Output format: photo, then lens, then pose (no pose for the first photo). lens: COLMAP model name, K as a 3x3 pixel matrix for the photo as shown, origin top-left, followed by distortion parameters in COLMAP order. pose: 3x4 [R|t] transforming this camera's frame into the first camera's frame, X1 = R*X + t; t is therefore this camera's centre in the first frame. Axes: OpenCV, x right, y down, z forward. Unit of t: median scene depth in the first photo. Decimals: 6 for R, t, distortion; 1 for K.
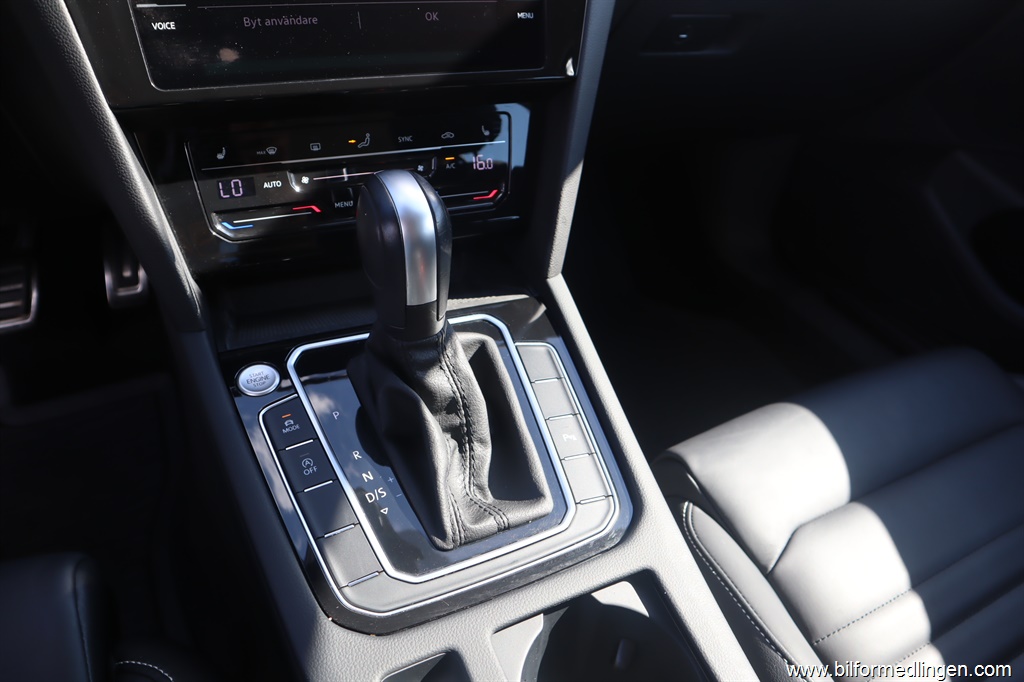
lens RADIAL K [[711.5, 0, 508.4], [0, 711.5, 338.4], [0, 0, 1]] dist [-0.128259, 0.087125]
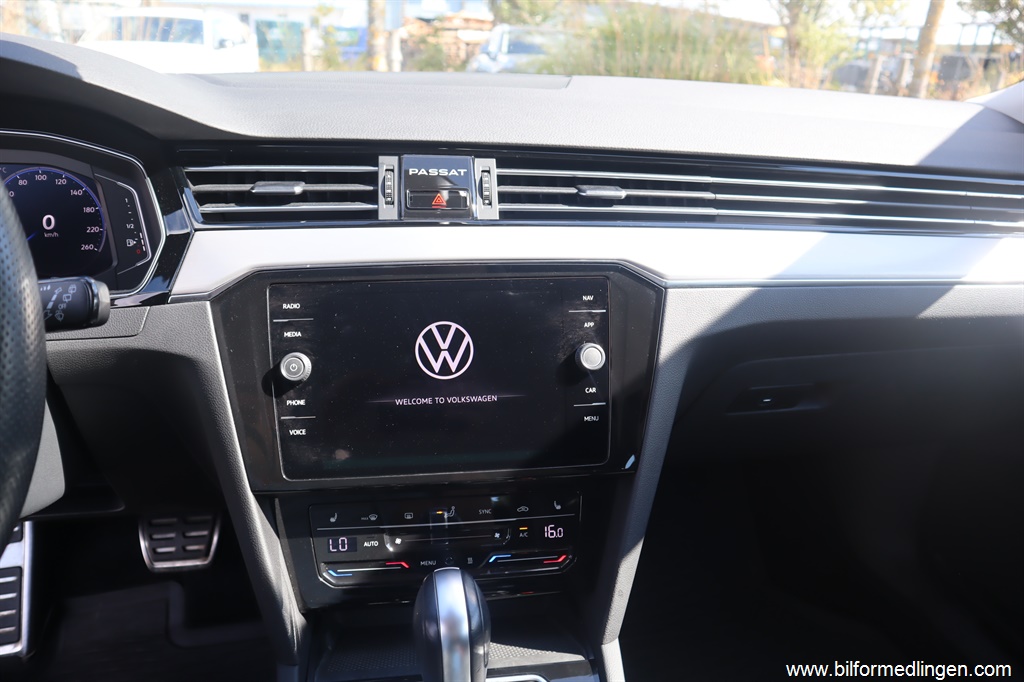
lens RADIAL K [[711.5, 0, 508.4], [0, 711.5, 338.4], [0, 0, 1]] dist [-0.128259, 0.087125]
pose [[0.961148, 0.043793, -0.272538, 0.215843], [-0.115486, 0.960567, -0.252929, -0.287381], [0.250715, 0.274577, 0.928305, -0.182286]]
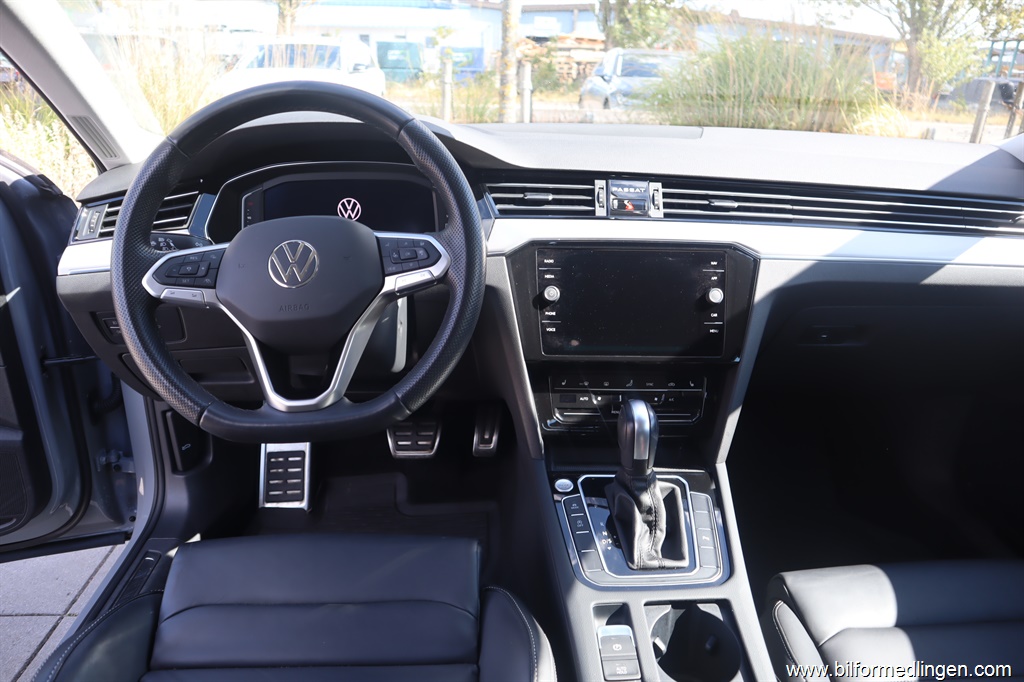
lens RADIAL K [[711.5, 0, 508.4], [0, 711.5, 338.4], [0, 0, 1]] dist [-0.128259, 0.087125]
pose [[0.911674, 0.074348, -0.404133, 0.322709], [-0.189423, 0.948804, -0.252764, 0.201704], [0.364650, 0.306990, 0.879083, -1.075889]]
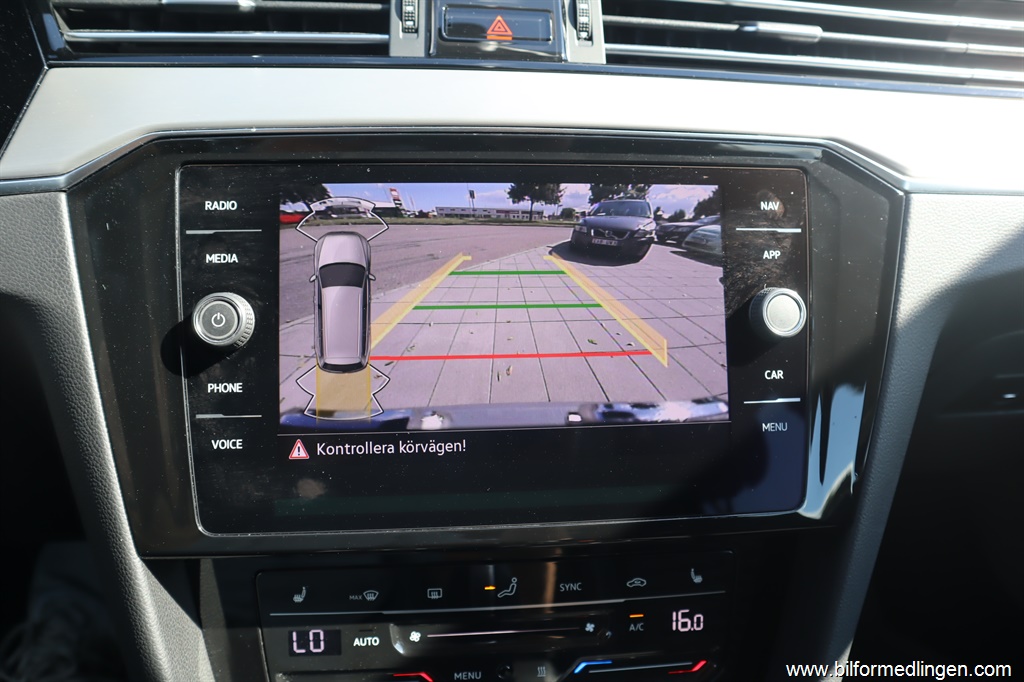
lens RADIAL K [[711.5, 0, 508.4], [0, 711.5, 338.4], [0, 0, 1]] dist [-0.128259, 0.087125]
pose [[0.951687, 0.070539, -0.298859, -0.023597], [-0.141220, 0.964768, -0.221992, -0.381135], [0.272670, 0.253472, 0.928118, 0.335753]]
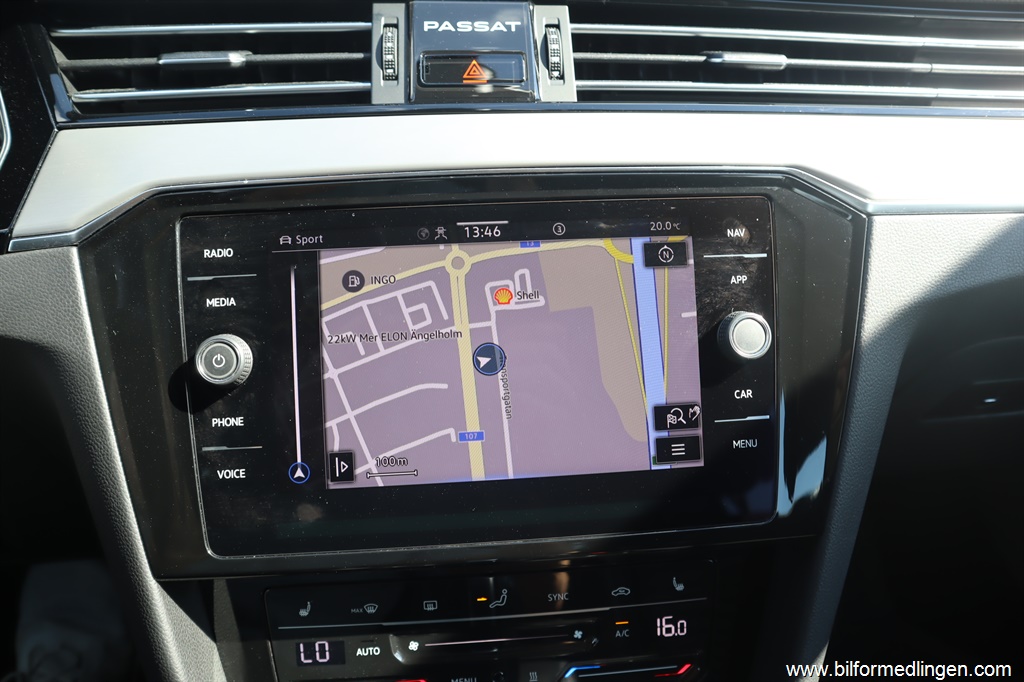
lens RADIAL K [[711.5, 0, 508.4], [0, 711.5, 338.4], [0, 0, 1]] dist [-0.128259, 0.087125]
pose [[0.944136, 0.044127, -0.326588, 0.025086], [-0.118948, 0.969822, -0.212830, -0.407769], [0.307341, 0.239787, 0.920893, 0.299026]]
